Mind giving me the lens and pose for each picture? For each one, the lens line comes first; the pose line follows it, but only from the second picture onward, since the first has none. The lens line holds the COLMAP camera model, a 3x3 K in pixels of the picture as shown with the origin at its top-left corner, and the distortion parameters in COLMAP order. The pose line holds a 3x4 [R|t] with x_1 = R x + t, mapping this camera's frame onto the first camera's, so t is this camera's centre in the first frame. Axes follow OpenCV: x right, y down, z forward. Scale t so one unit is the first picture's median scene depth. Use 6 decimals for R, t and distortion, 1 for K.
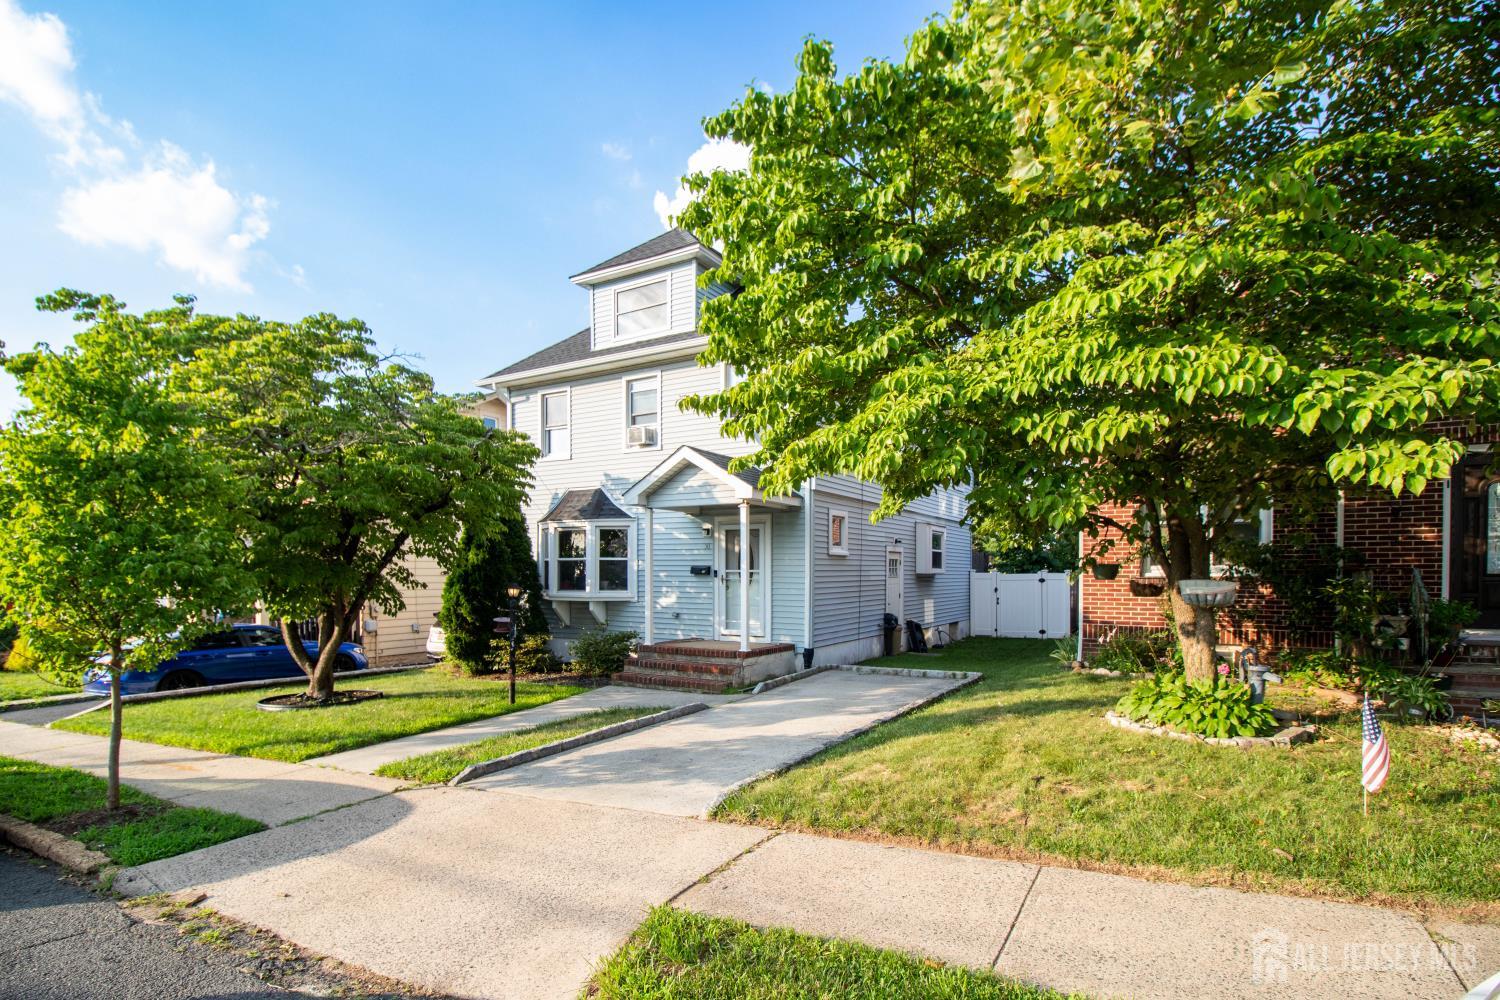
lens RADIAL K [[727.4, 0, 753.1], [0, 727.4, 575.8], [0, 0, 1]] dist [0.001642, -0.013801]
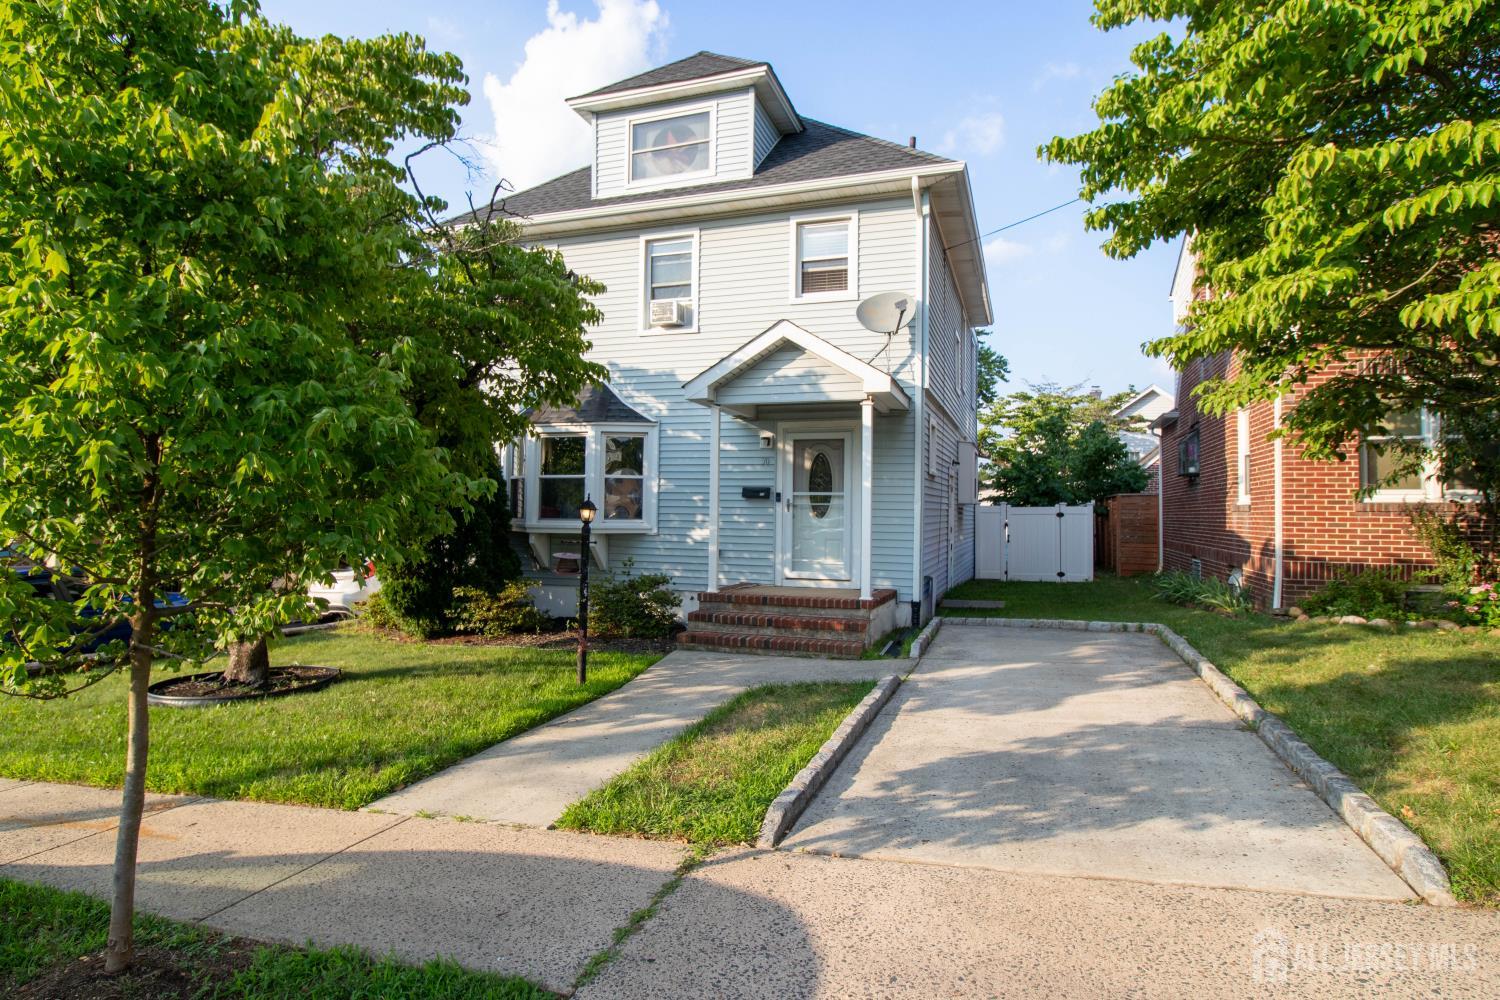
lens RADIAL K [[820.8, 0, 746.4], [0, 820.8, 480.4], [0, 0, 1]] dist [-0.000431, 0.000206]
pose [[0.982265, 0.016414, 0.186779, -0.241580], [-0.008602, 0.999057, -0.042558, 0.016199], [-0.187301, 0.040196, 0.981480, 0.167558]]
